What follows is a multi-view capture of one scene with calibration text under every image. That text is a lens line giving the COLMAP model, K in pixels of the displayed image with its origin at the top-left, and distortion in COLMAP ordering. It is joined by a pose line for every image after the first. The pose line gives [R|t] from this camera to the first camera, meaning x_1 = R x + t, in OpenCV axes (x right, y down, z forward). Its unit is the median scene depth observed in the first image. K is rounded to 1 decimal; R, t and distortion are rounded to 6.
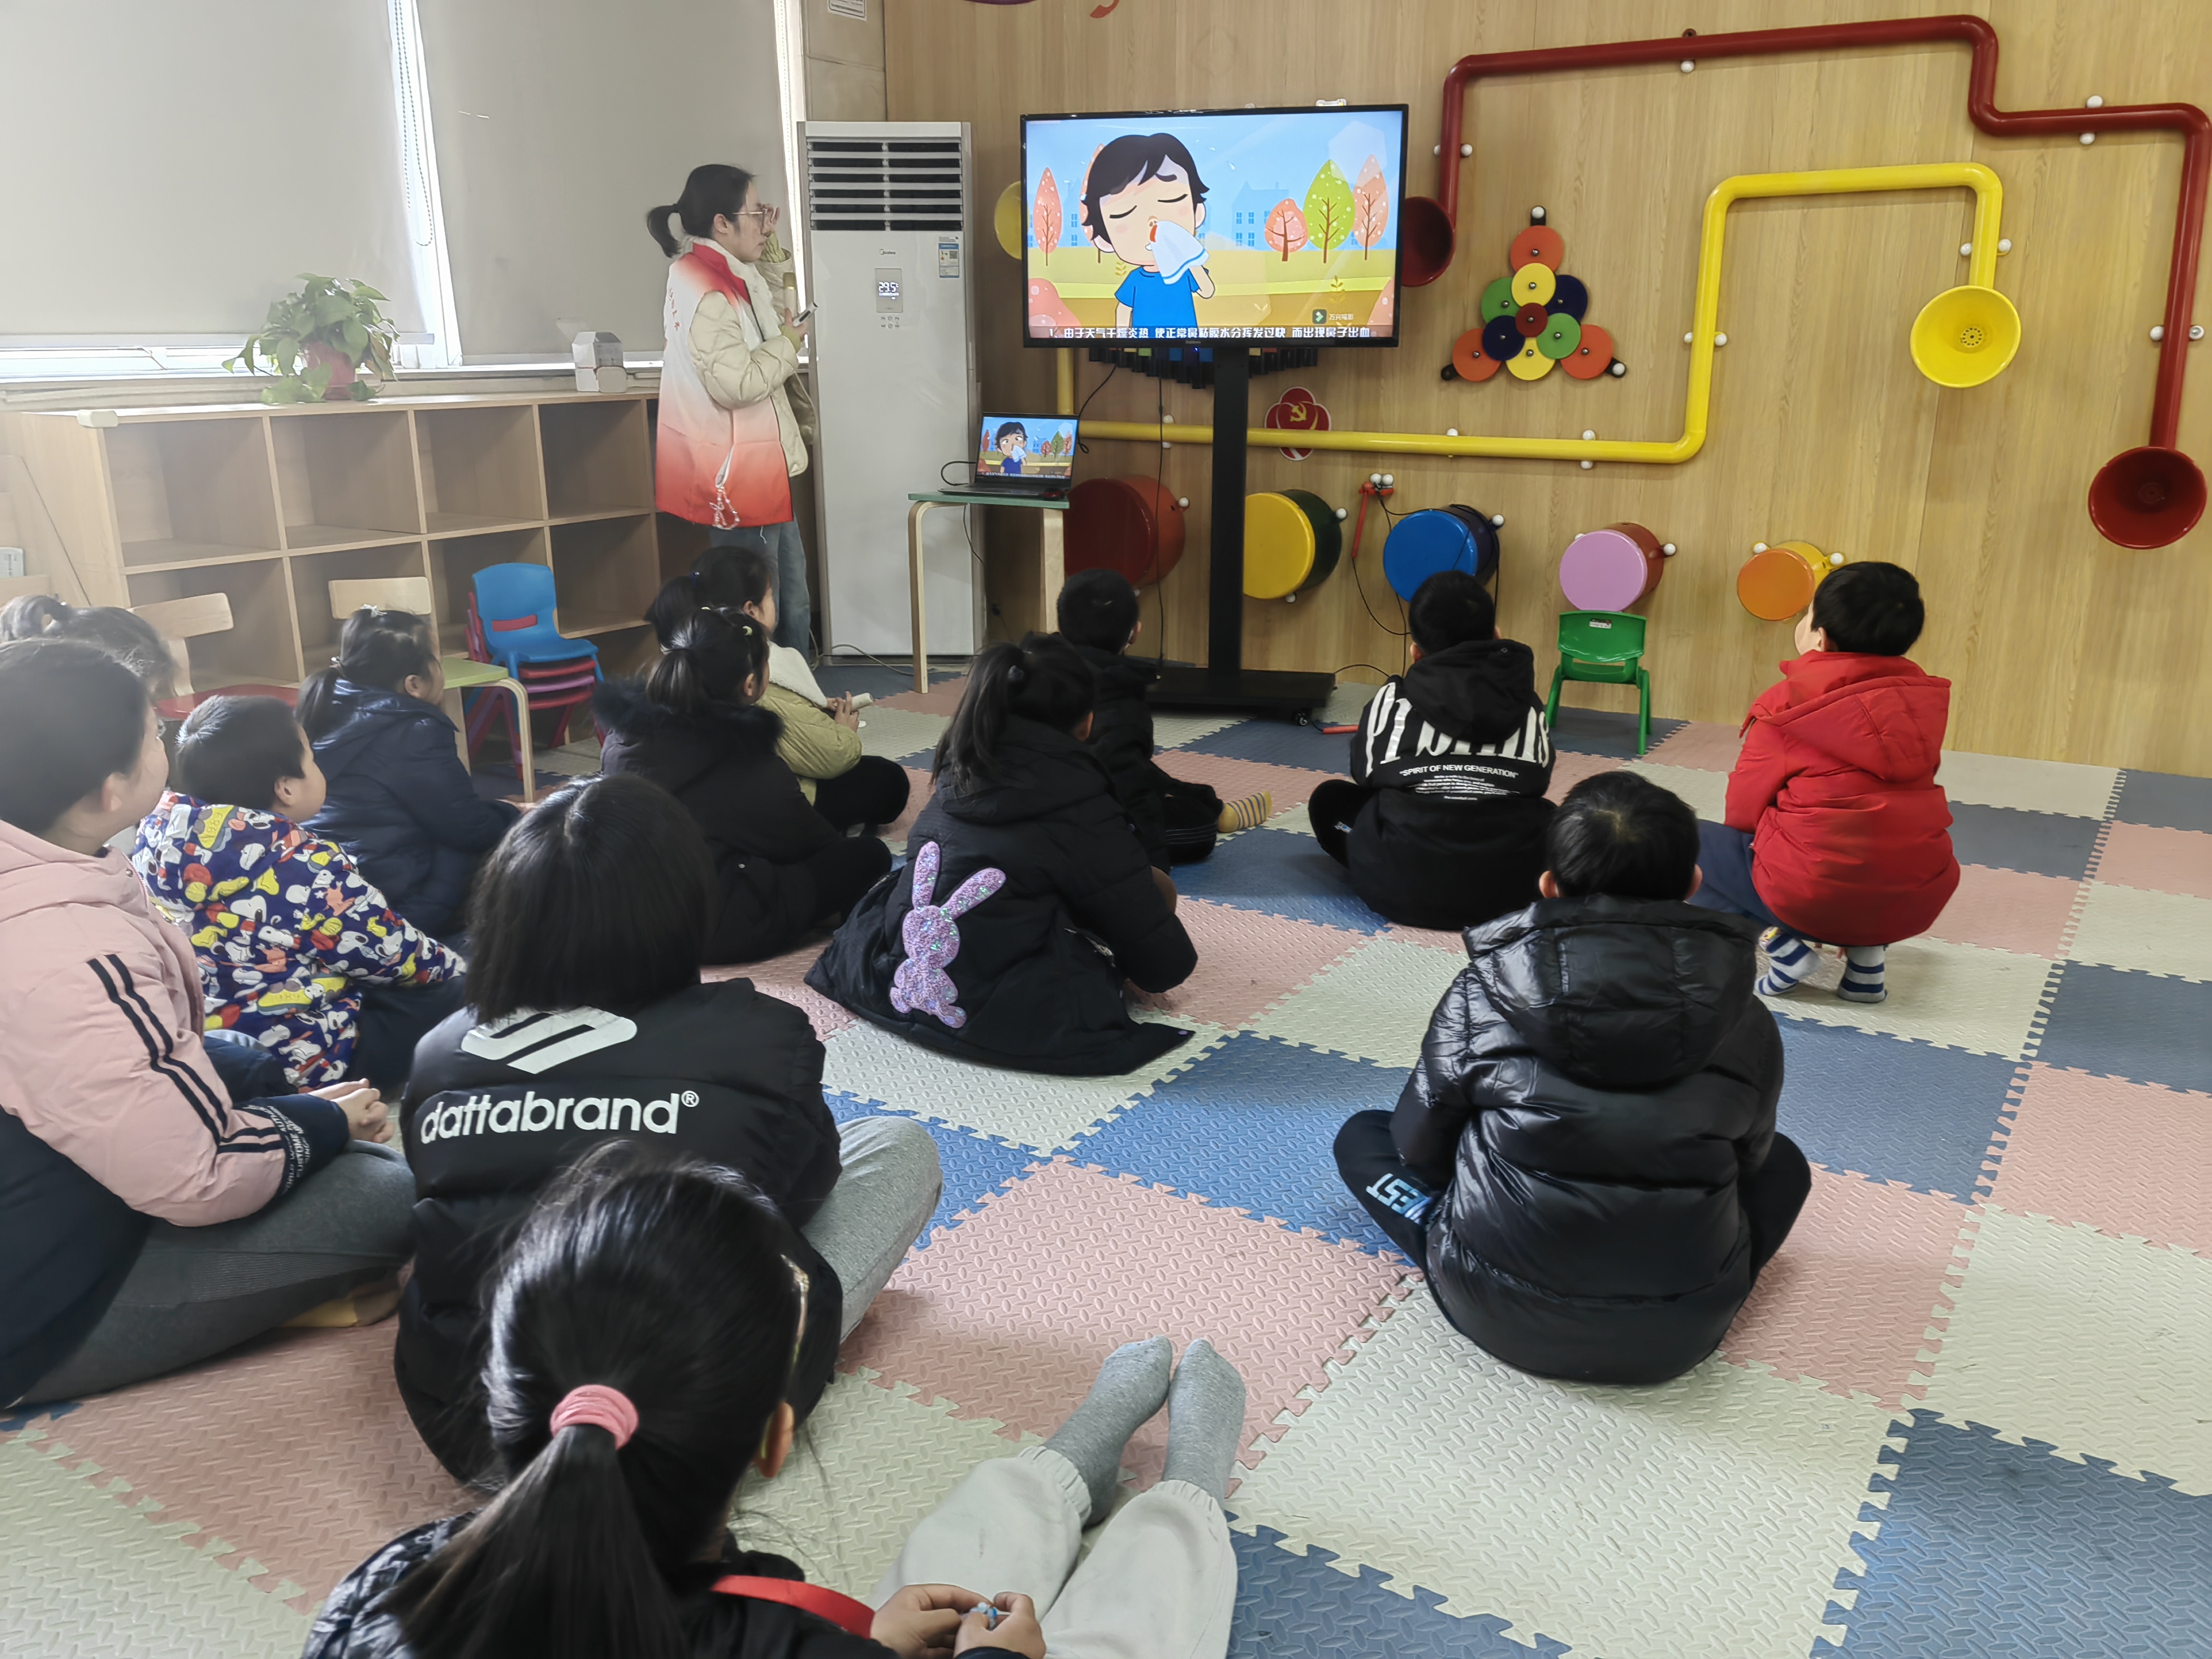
lens RADIAL K [[1754.0, 0, 1142.9], [0, 1754.0, 827.3], [0, 0, 1]] dist [0.034117, -0.070366]
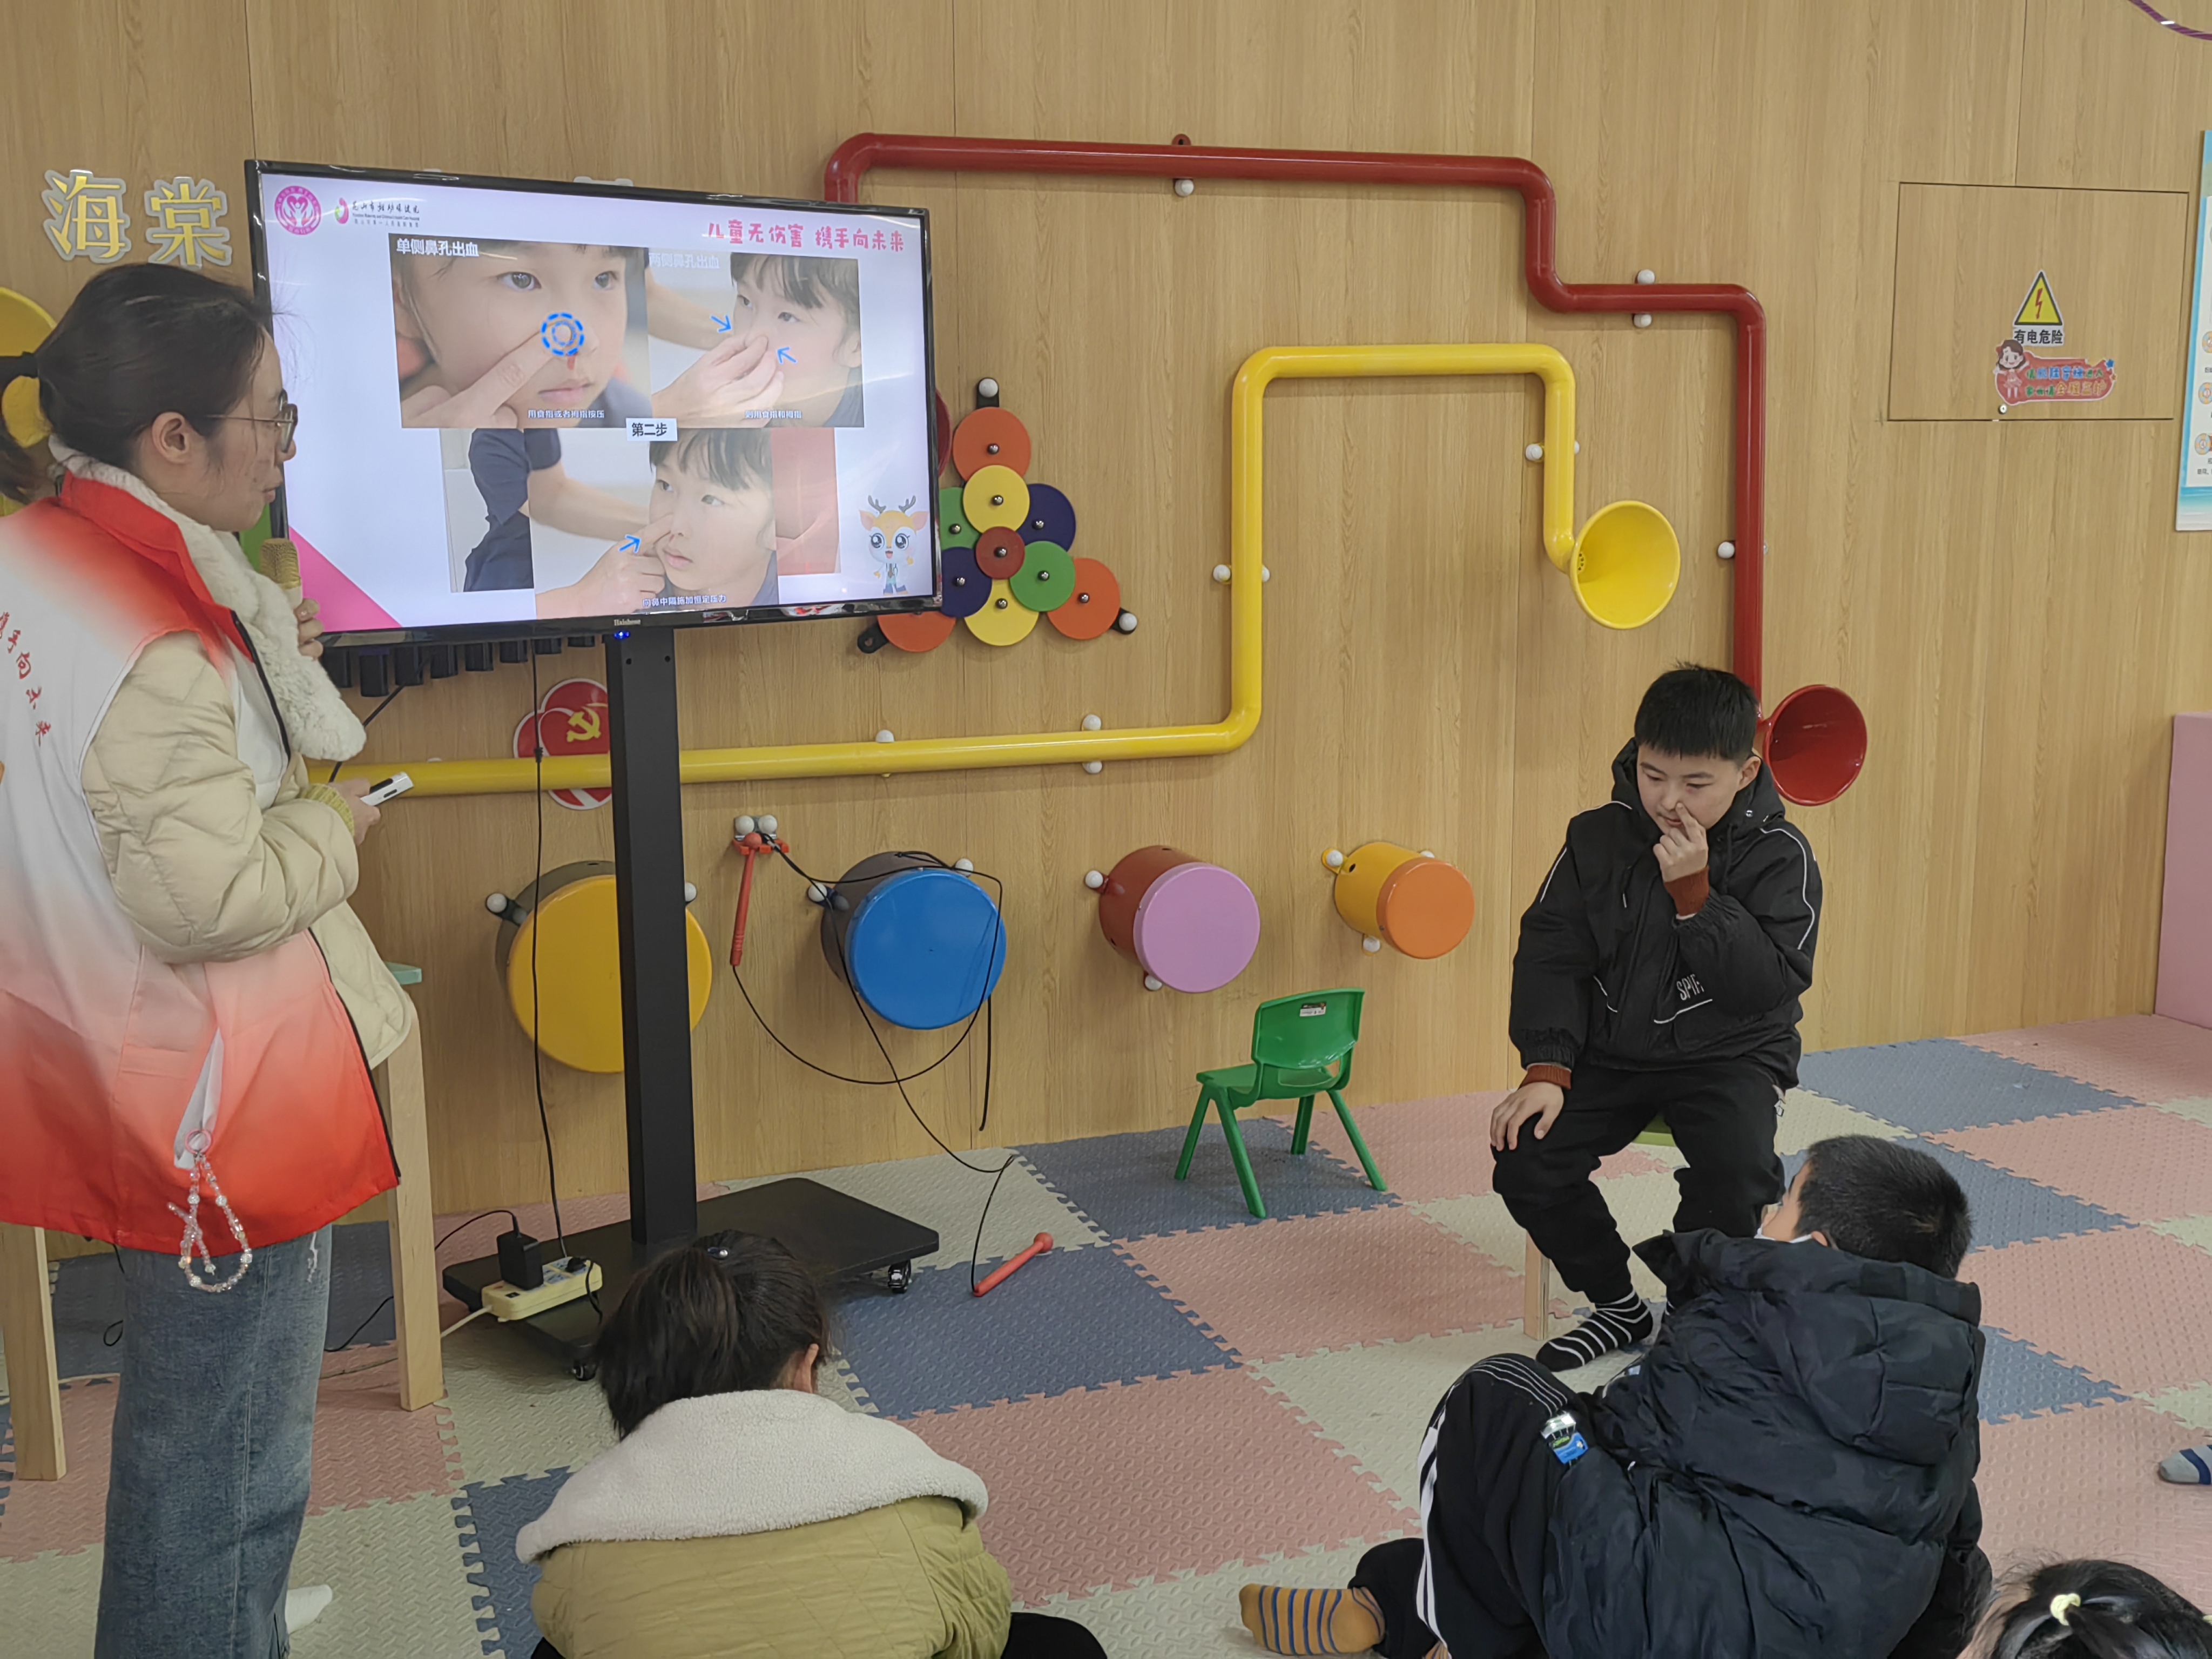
lens RADIAL K [[2199.3, 0, 1119.2], [0, 2199.3, 828.4], [0, 0, 1]] dist [-0.000582, 0.000000]
pose [[0.615871, -0.142017, 0.774941, -0.402399], [0.219554, 0.975591, 0.004302, -0.201287], [-0.756637, 0.167492, 0.632019, 0.527752]]
